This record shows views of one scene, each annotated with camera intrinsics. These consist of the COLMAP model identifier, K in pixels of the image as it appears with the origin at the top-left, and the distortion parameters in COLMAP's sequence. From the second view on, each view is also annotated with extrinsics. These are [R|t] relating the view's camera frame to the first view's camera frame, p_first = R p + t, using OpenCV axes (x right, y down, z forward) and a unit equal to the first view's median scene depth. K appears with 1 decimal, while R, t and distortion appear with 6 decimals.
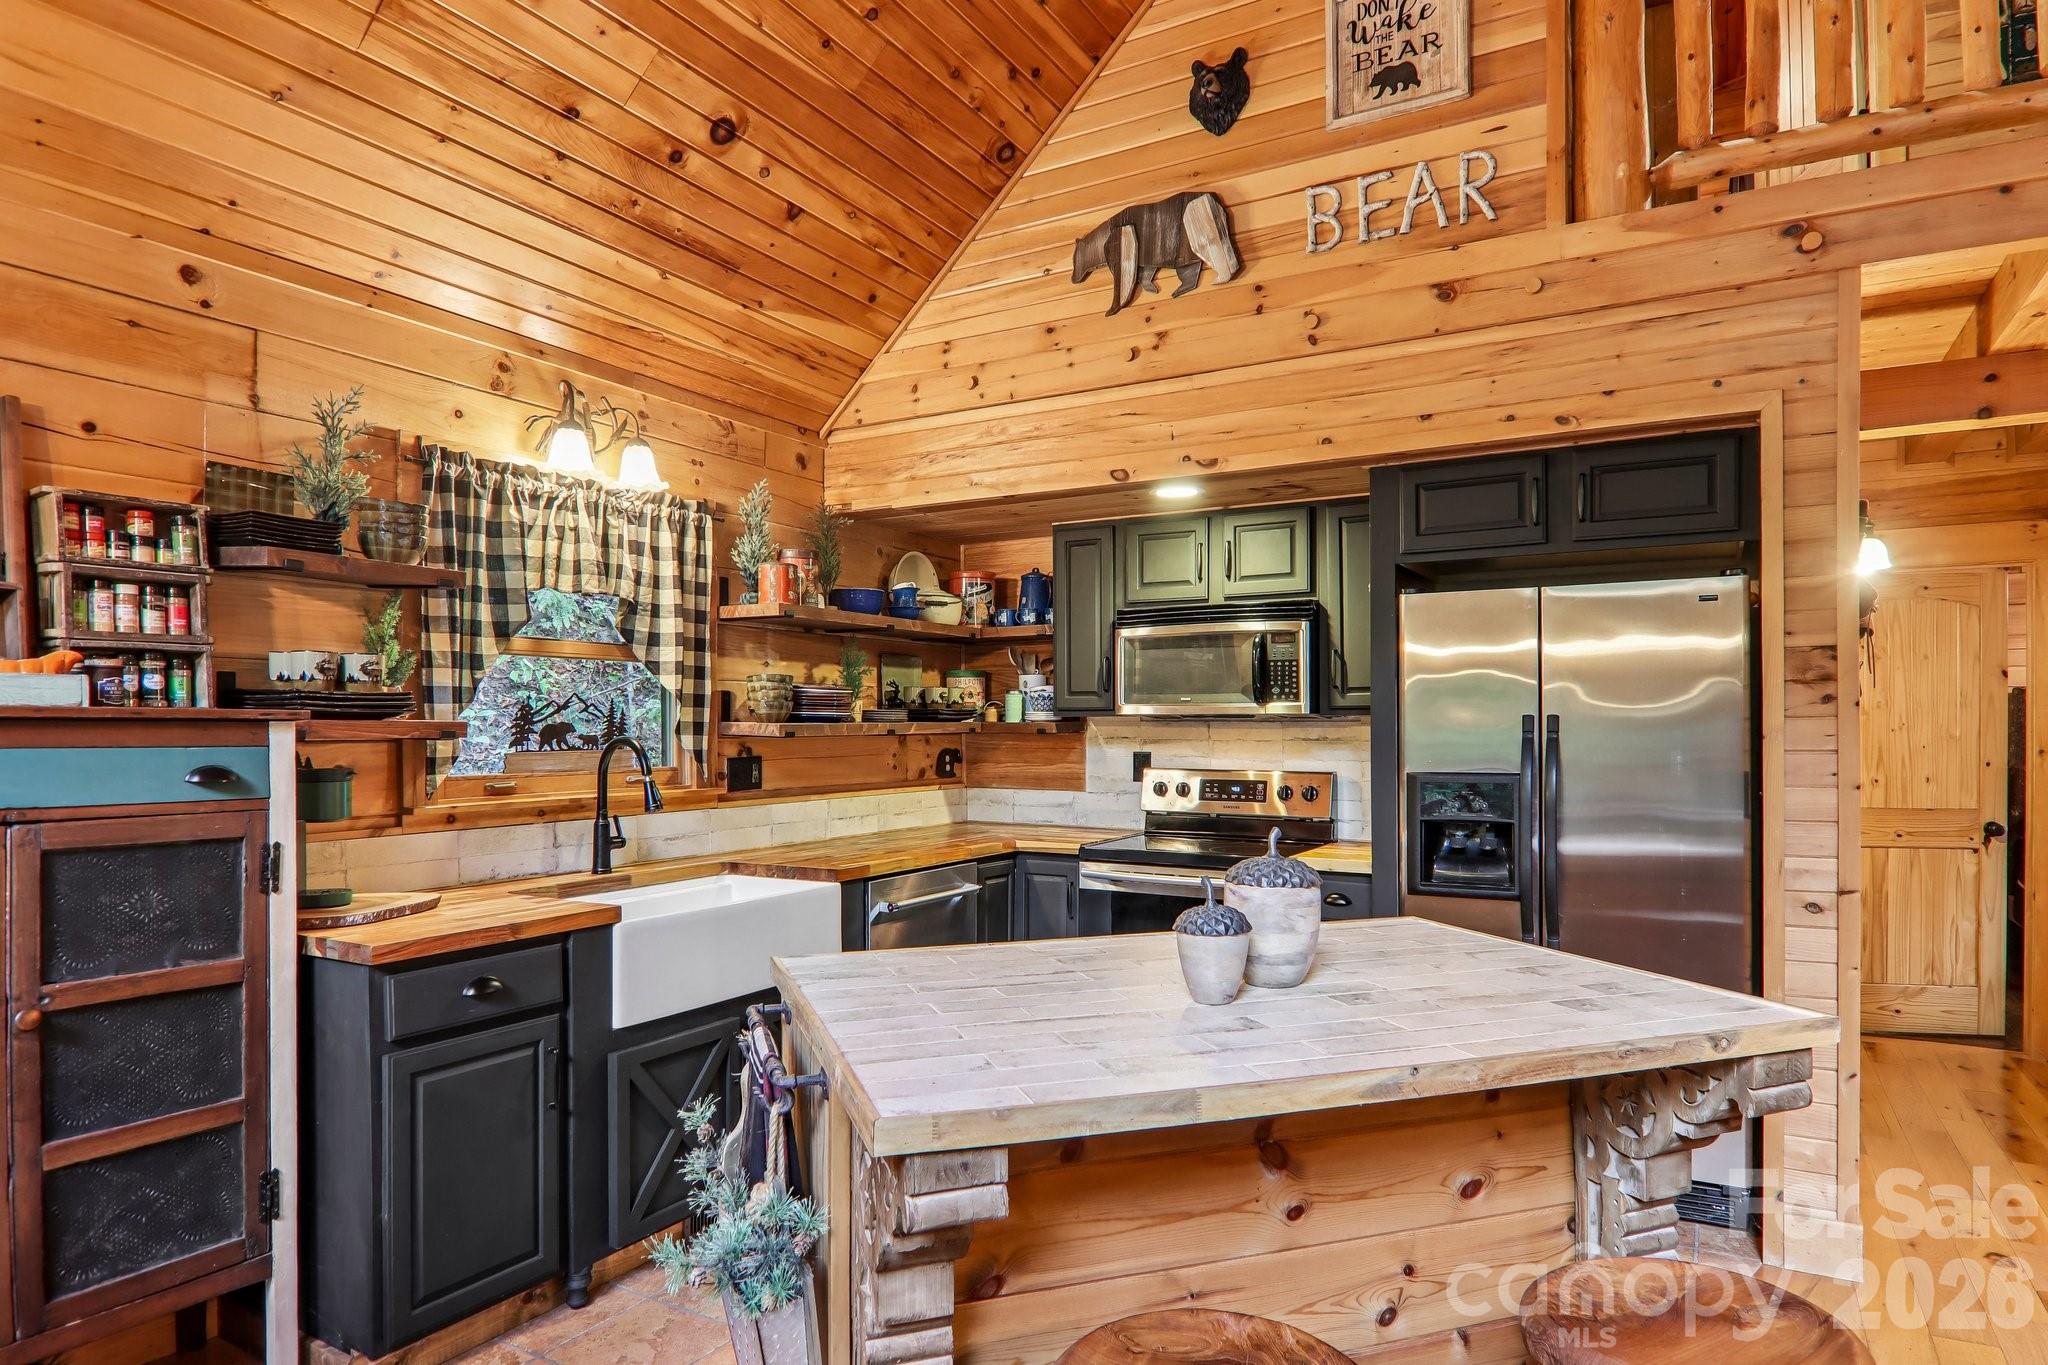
lens RADIAL K [[1179.2, 0, 1026.9], [0, 1179.2, 725.9], [0, 0, 1]] dist [0.005337, -0.018104]
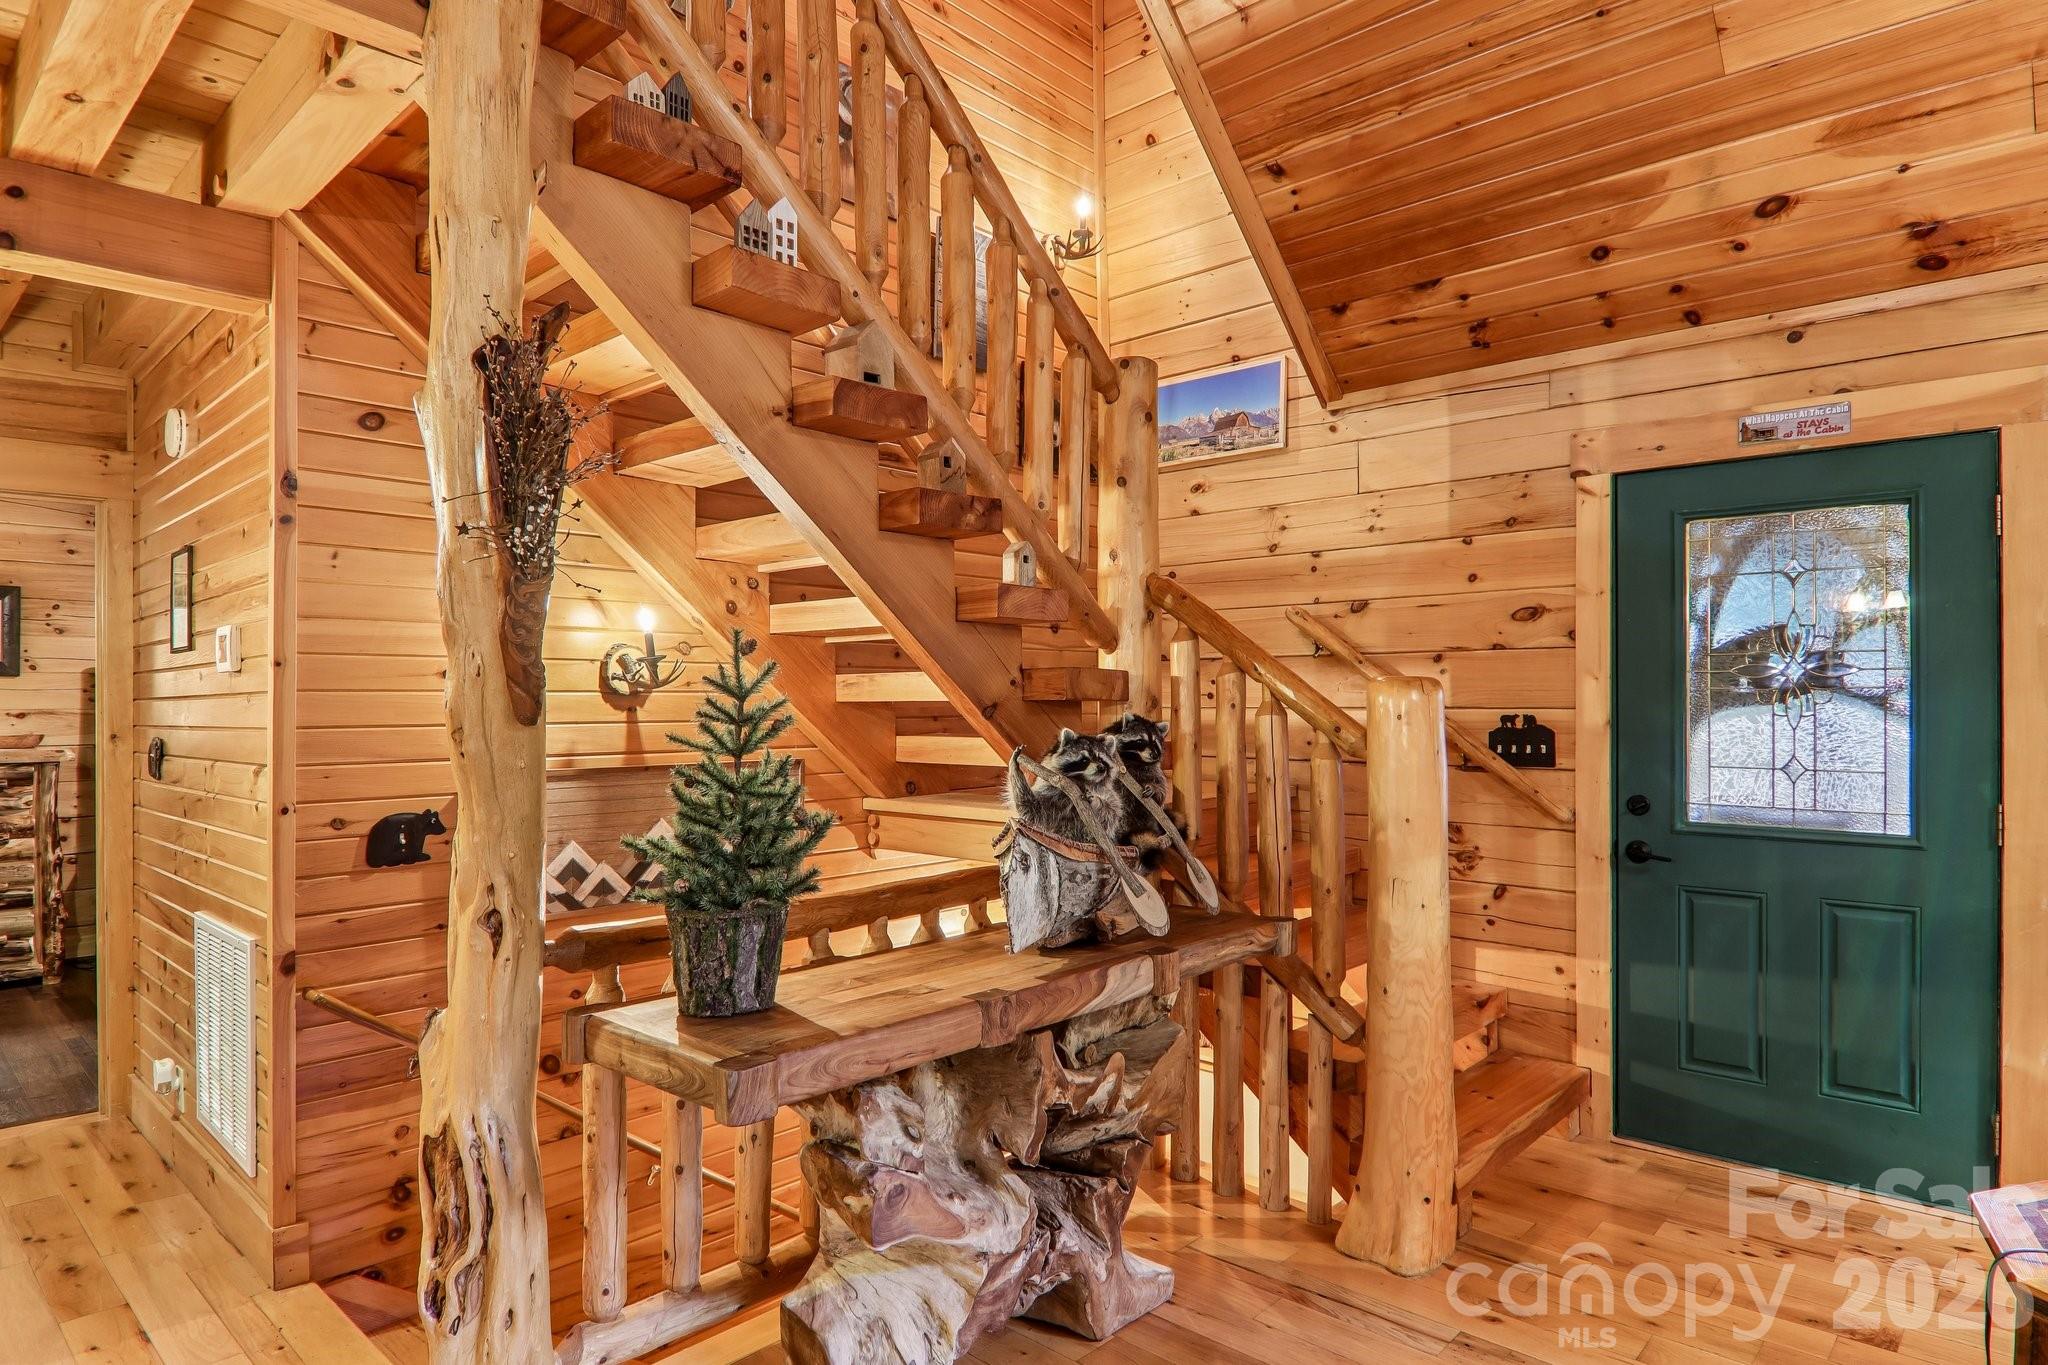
lens RADIAL K [[1150.4, 0, 1025.2], [0, 1150.4, 703.3], [0, 0, 1]] dist [0.004137, -0.017645]
pose [[0.220816, -0.006048, 0.975297, 0.311377], [0.007785, 0.999960, 0.004438, 0.000112], [-0.975284, 0.006613, 0.220854, 0.284037]]
